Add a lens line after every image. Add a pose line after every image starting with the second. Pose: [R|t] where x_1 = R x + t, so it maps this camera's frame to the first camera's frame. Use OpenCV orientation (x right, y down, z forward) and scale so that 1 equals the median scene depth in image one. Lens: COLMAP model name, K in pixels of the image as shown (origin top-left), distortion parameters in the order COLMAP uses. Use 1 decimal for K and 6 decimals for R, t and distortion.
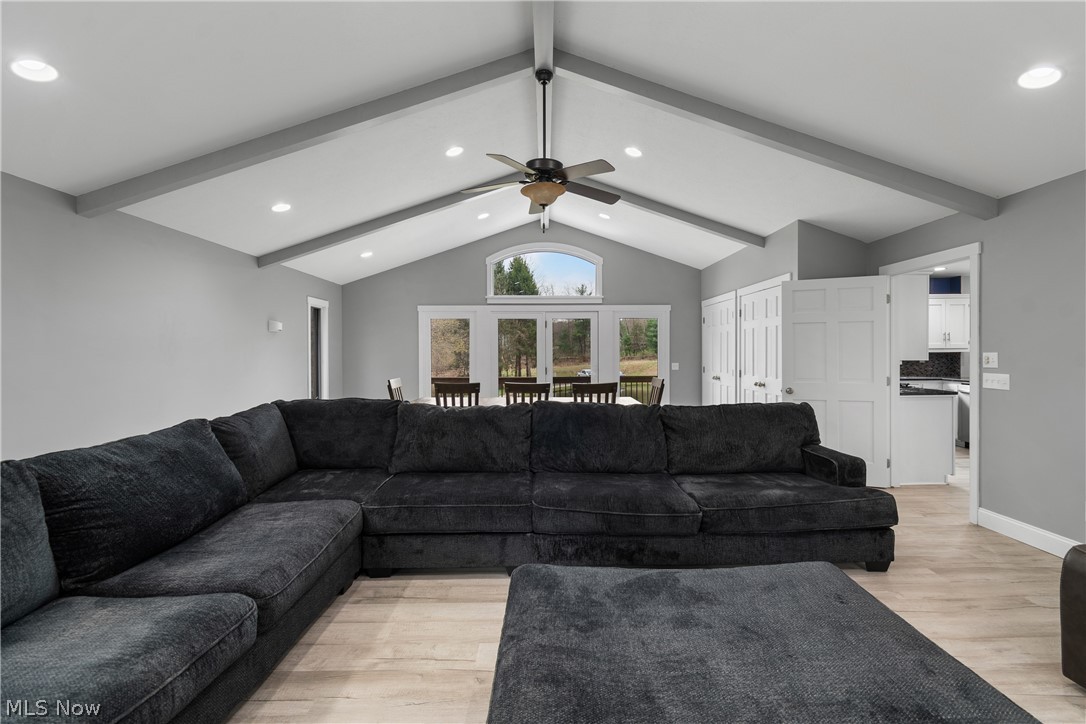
lens RADIAL K [[483.5, 0, 555.9], [0, 483.5, 358.3], [0, 0, 1]] dist [0.001069, -0.000521]
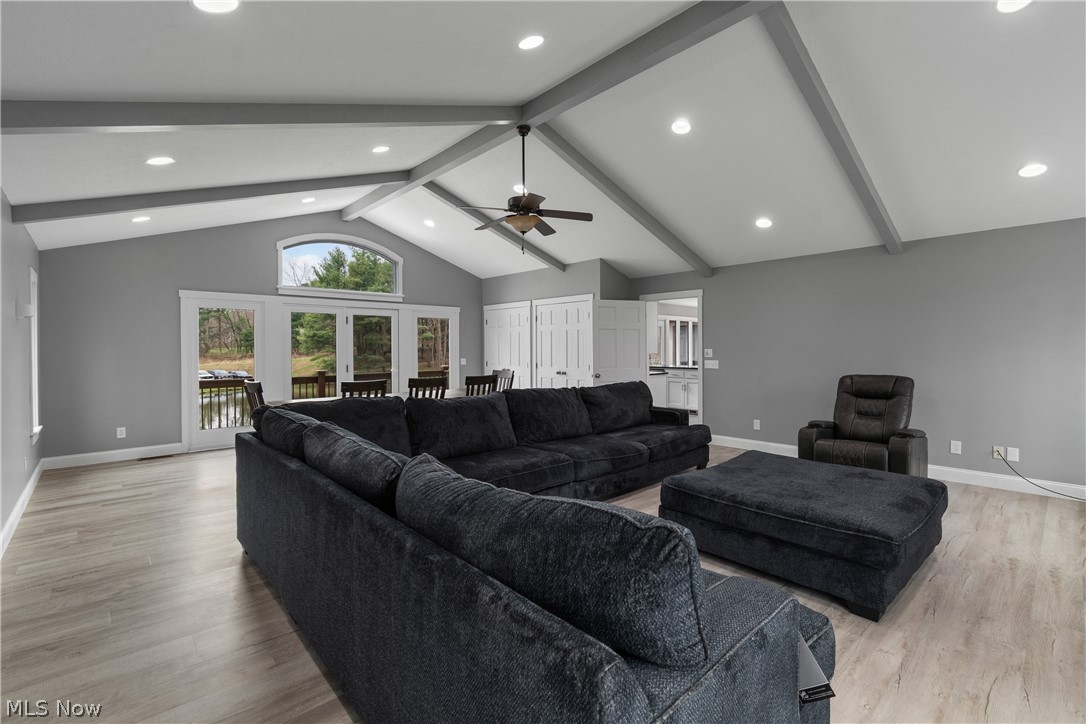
lens RADIAL K [[483.5, 0, 563.0], [0, 483.5, 349.7], [0, 0, 1]] dist [0.001069, -0.000521]
pose [[0.736085, -0.001637, 0.676887, -0.583058], [0.009446, 0.999925, -0.007854, -0.000550], [-0.676823, 0.012175, 0.736045, 0.007006]]
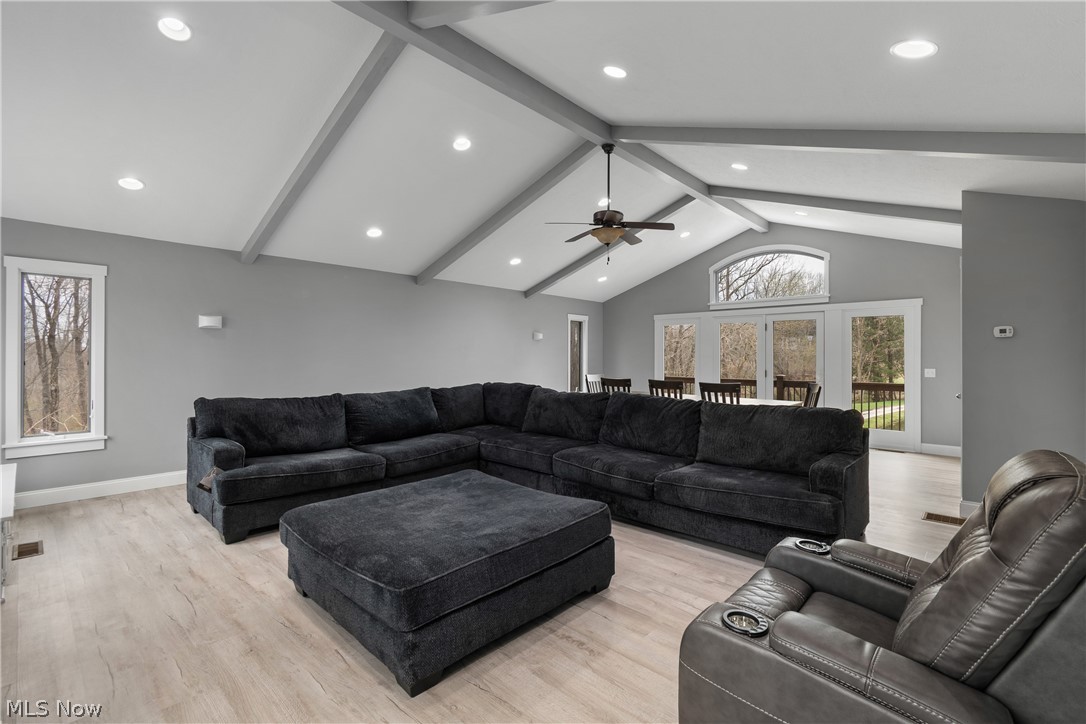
lens RADIAL K [[483.5, 0, 551.2], [0, 483.5, 356.6], [0, 0, 1]] dist [0.001069, -0.000521]
pose [[0.727942, 0.006385, -0.685609, 0.566903], [-0.013053, 0.999904, -0.004548, 0.001460], [0.685514, 0.012260, 0.727956, -0.053928]]
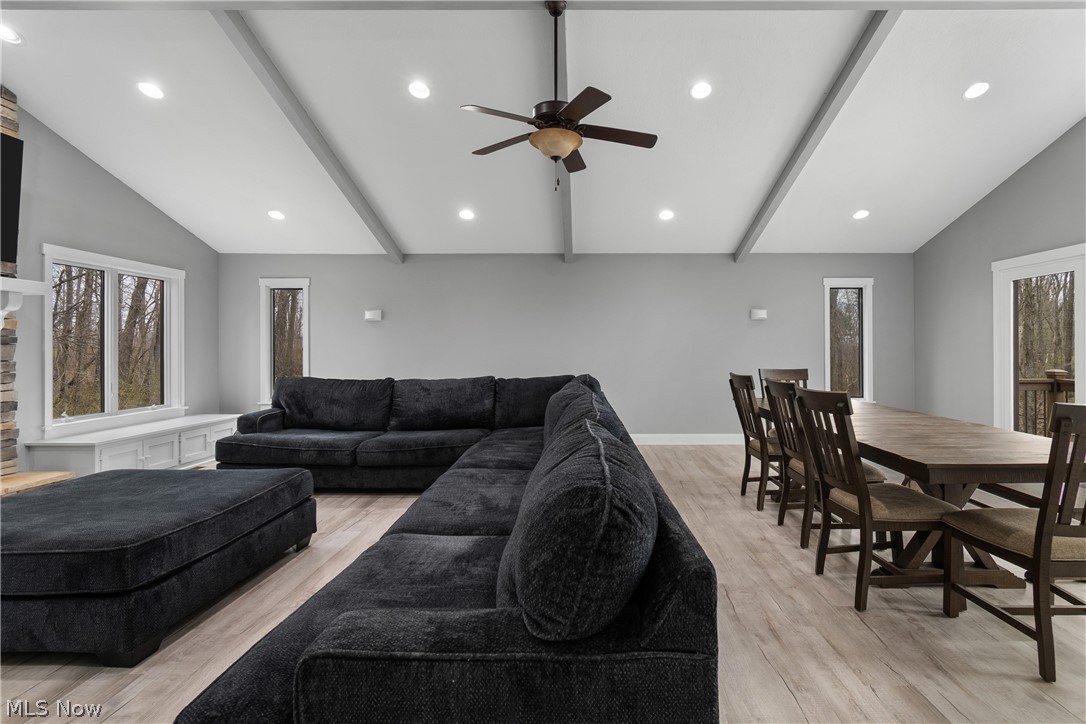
lens RADIAL K [[483.5, 0, 548.8], [0, 483.5, 351.5], [0, 0, 1]] dist [0.001069, -0.000521]
pose [[-0.002537, -0.005120, -0.999984, 0.564113], [-0.010205, 0.999935, -0.005094, 0.028061], [0.999945, 0.010192, -0.002589, 0.686955]]
